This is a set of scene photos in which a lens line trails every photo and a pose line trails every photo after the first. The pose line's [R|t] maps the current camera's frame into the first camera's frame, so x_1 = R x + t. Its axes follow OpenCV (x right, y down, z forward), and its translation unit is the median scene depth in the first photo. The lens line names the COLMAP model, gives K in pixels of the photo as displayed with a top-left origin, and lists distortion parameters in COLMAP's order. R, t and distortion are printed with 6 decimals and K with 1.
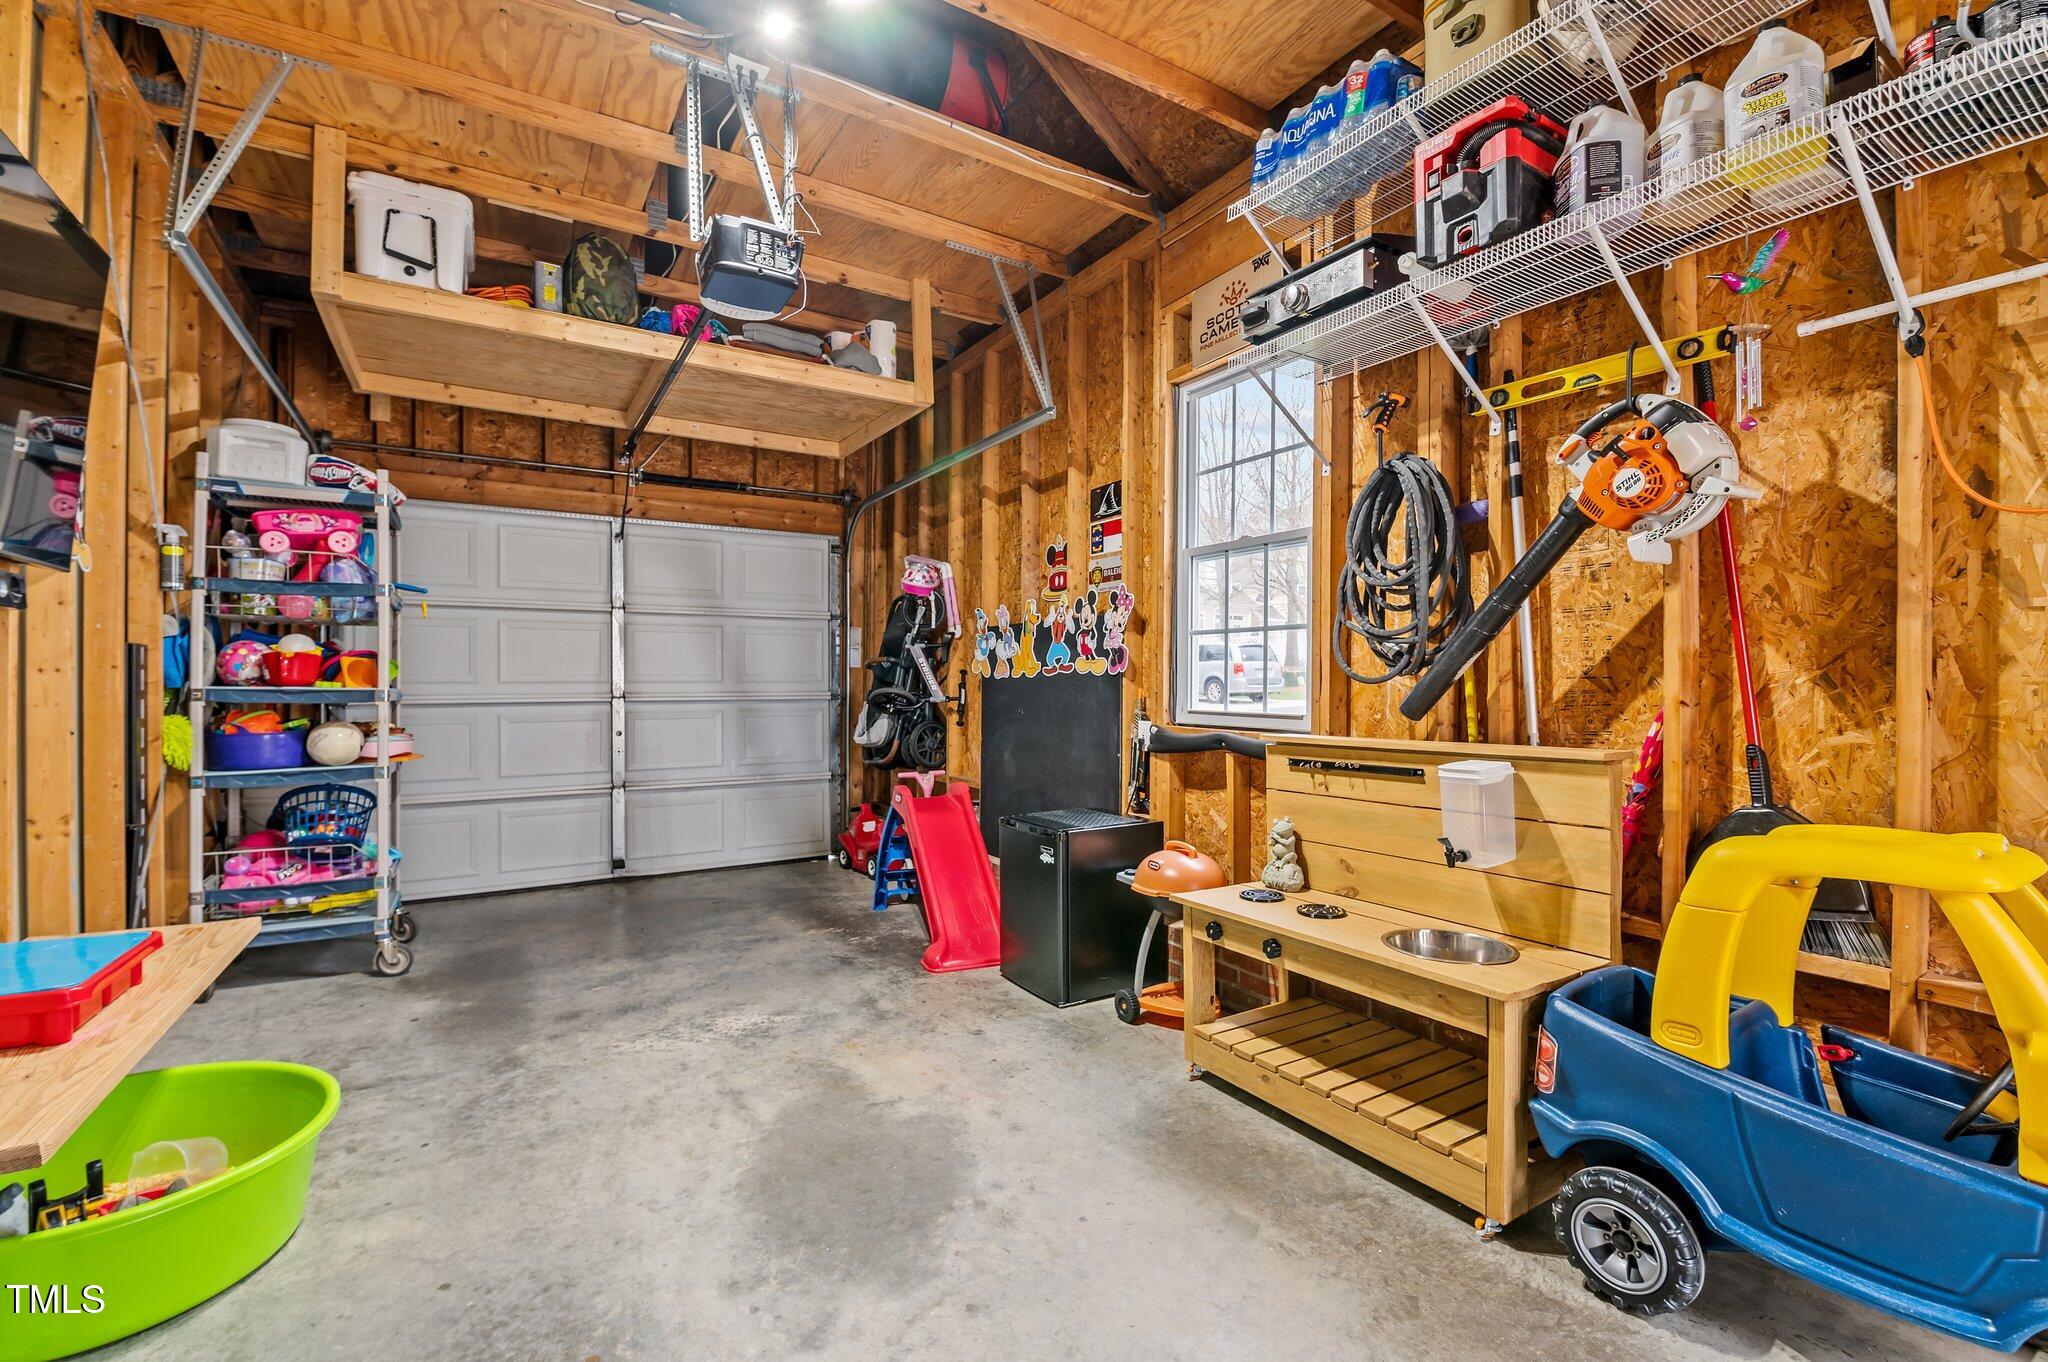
lens RADIAL K [[876.5, 0, 1012.1], [0, 876.5, 688.7], [0, 0, 1]] dist [0.002269, -0.011240]
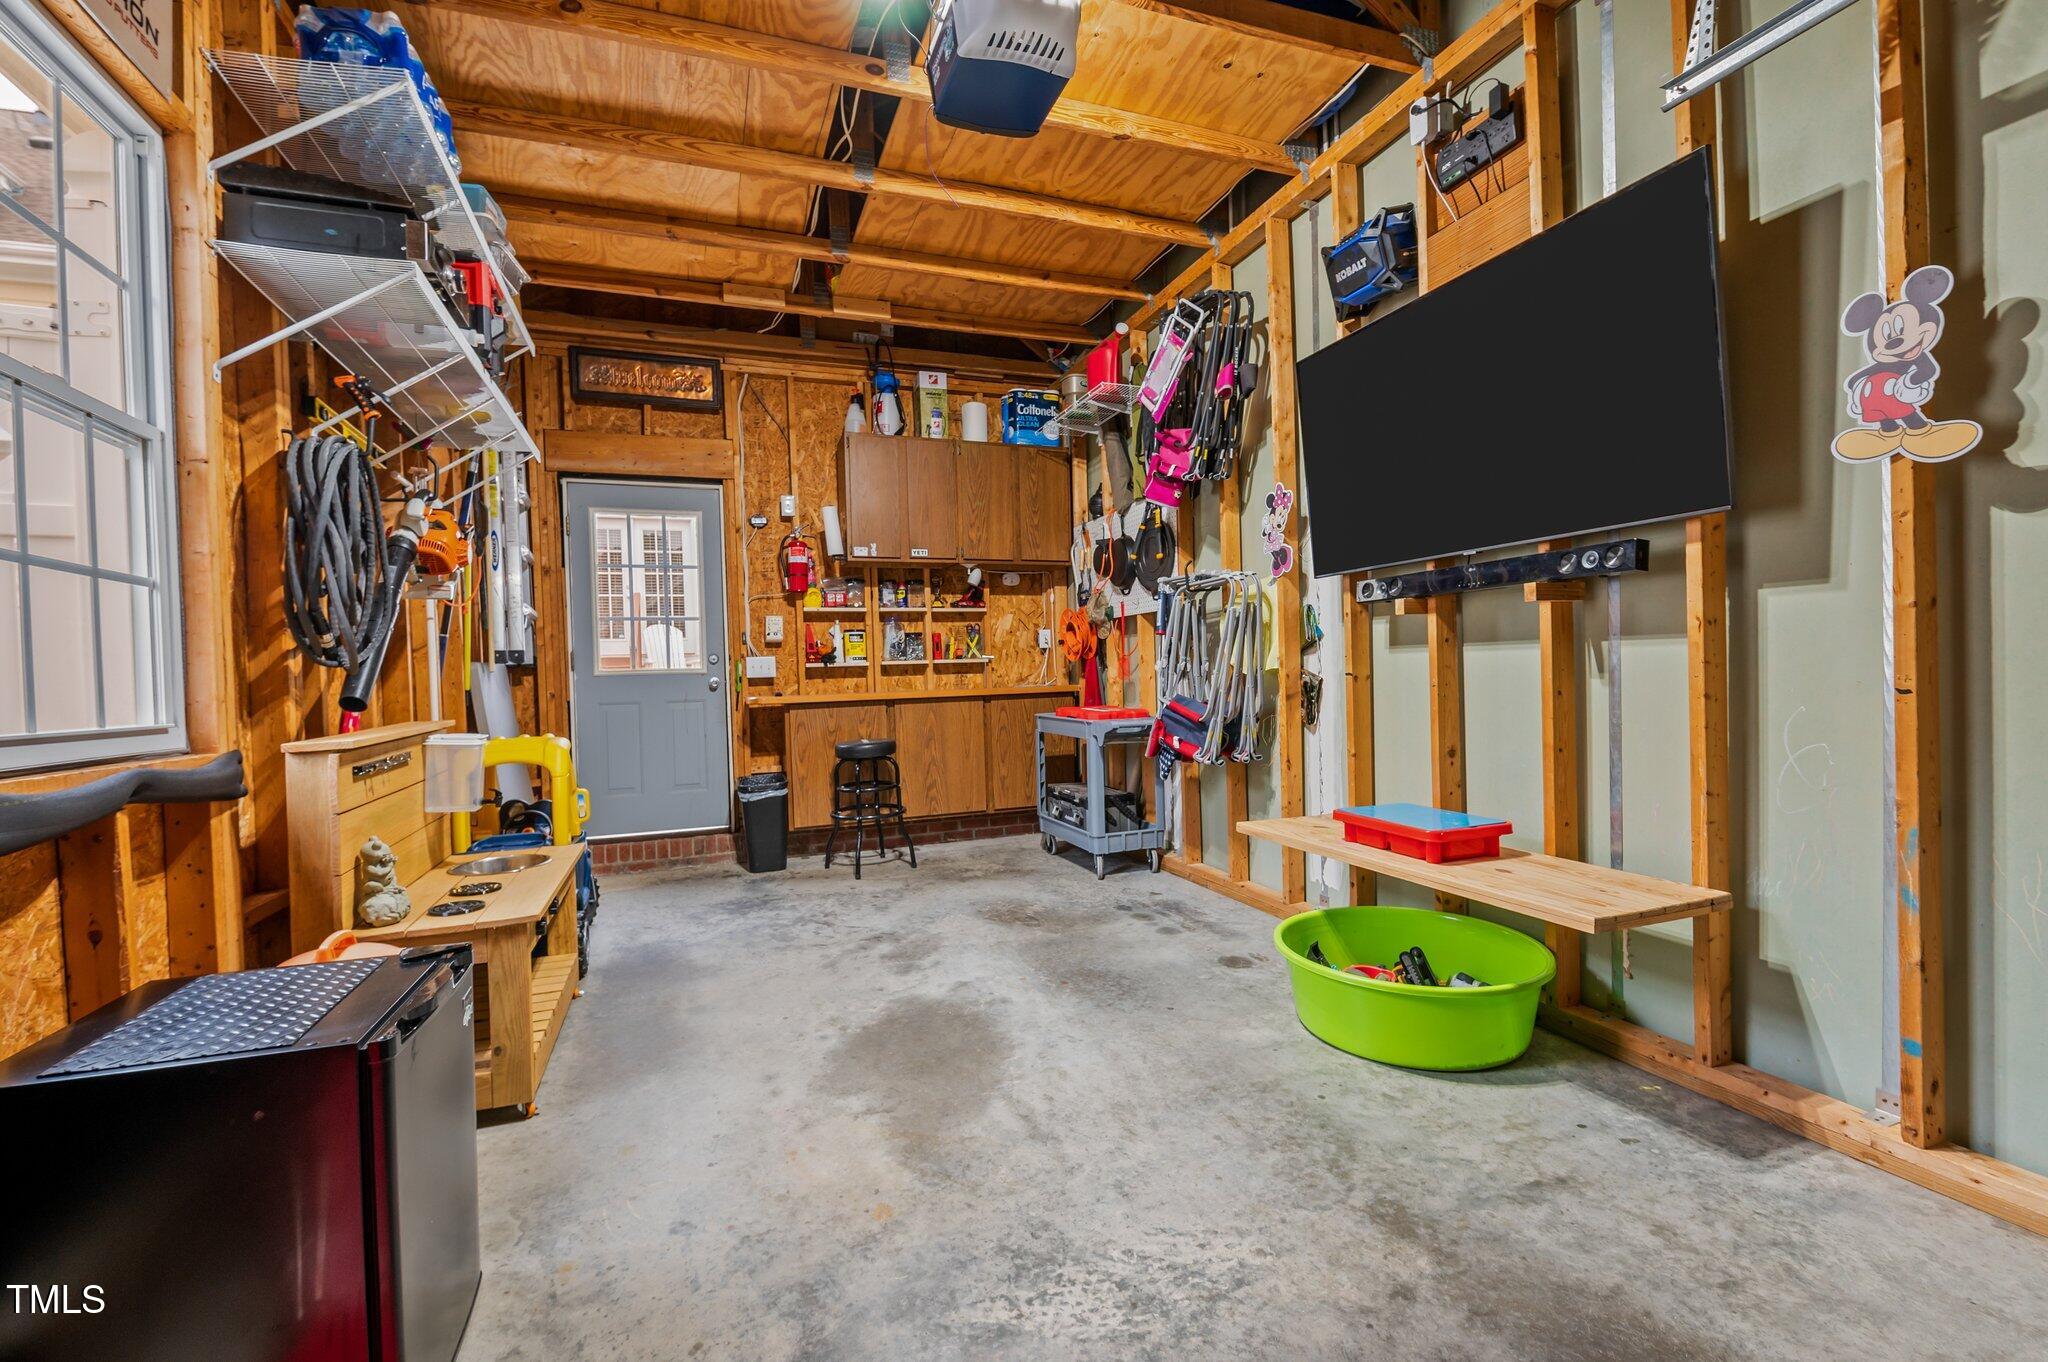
lens RADIAL K [[876.5, 0, 1012.1], [0, 876.5, 688.7], [0, 0, 1]] dist [0.002269, -0.011240]
pose [[-0.980411, 0.023590, 0.195545, -0.467196], [0.028873, 0.999290, 0.024211, 0.007906], [-0.194835, 0.029383, -0.980396, 1.822473]]
